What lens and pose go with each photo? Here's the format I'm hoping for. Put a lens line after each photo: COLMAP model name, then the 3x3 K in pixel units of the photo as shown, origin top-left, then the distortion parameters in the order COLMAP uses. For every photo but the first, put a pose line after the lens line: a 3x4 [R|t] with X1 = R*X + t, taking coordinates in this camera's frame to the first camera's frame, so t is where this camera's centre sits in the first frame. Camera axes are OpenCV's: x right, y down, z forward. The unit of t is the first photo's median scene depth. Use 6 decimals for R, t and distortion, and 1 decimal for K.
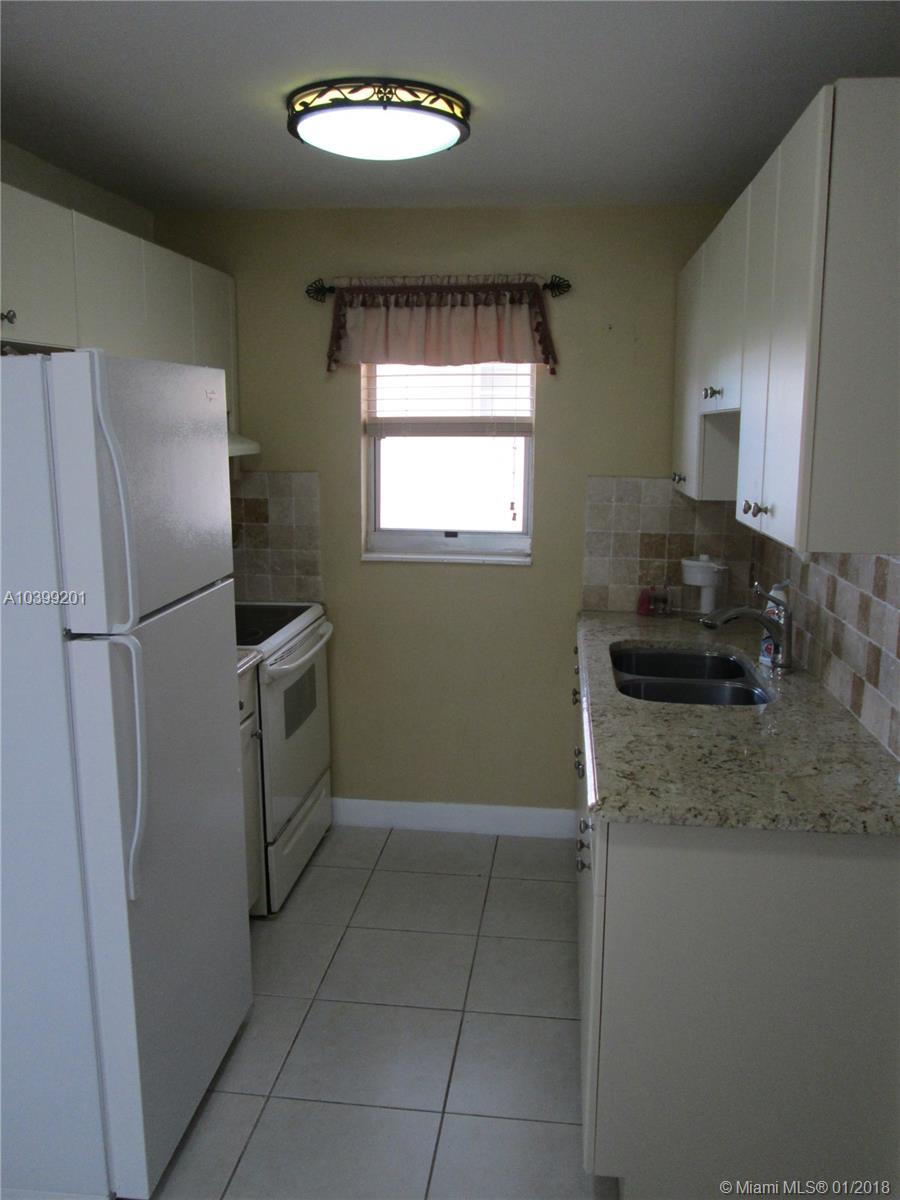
lens RADIAL K [[1011.7, 0, 449.2], [0, 1011.7, 602.5], [0, 0, 1]] dist [-0.036883, 0.012901]
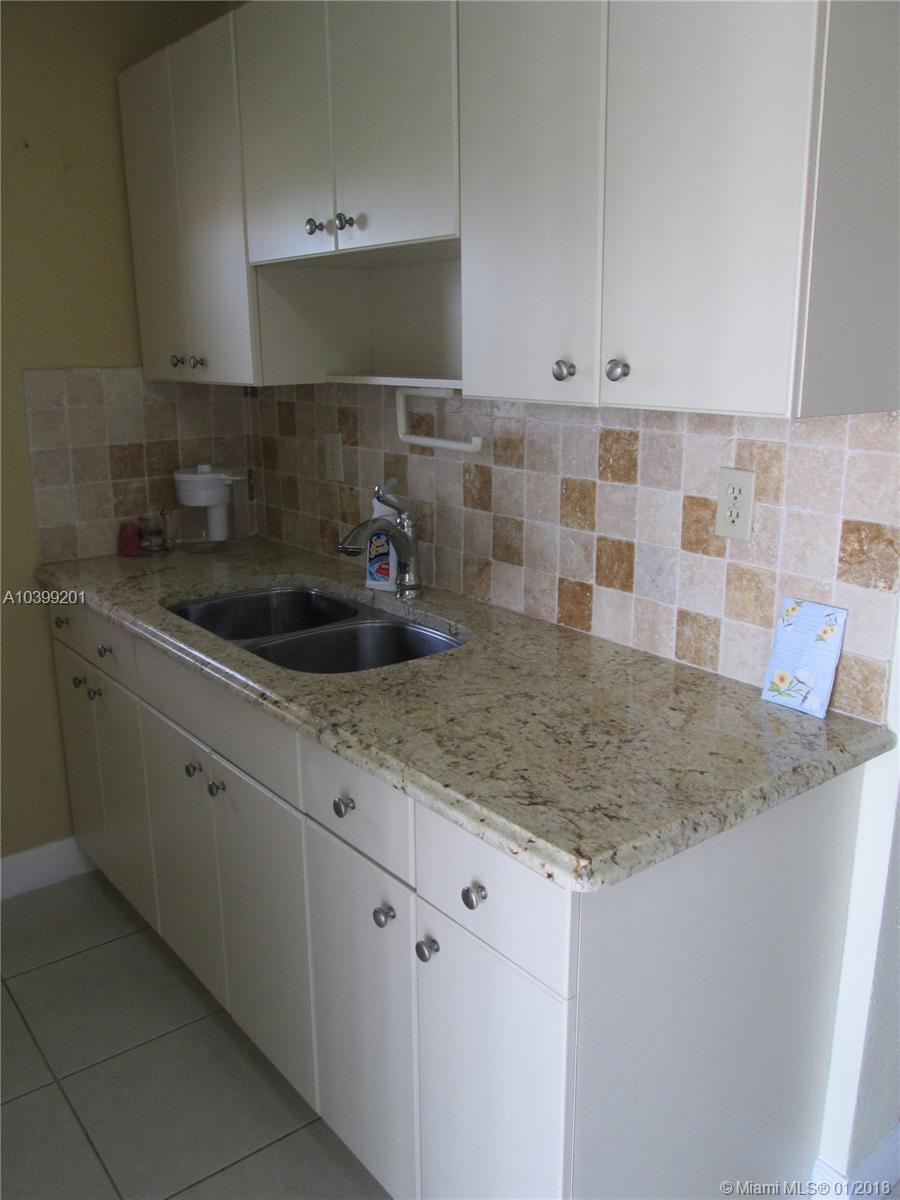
lens RADIAL K [[1011.7, 0, 446.1], [0, 1011.7, 600.1], [0, 0, 1]] dist [-0.036883, 0.012901]
pose [[0.715276, -0.196359, 0.670688, -0.183395], [0.139616, 0.980518, 0.138172, -0.033144], [-0.684753, -0.005192, 0.728756, 0.392095]]
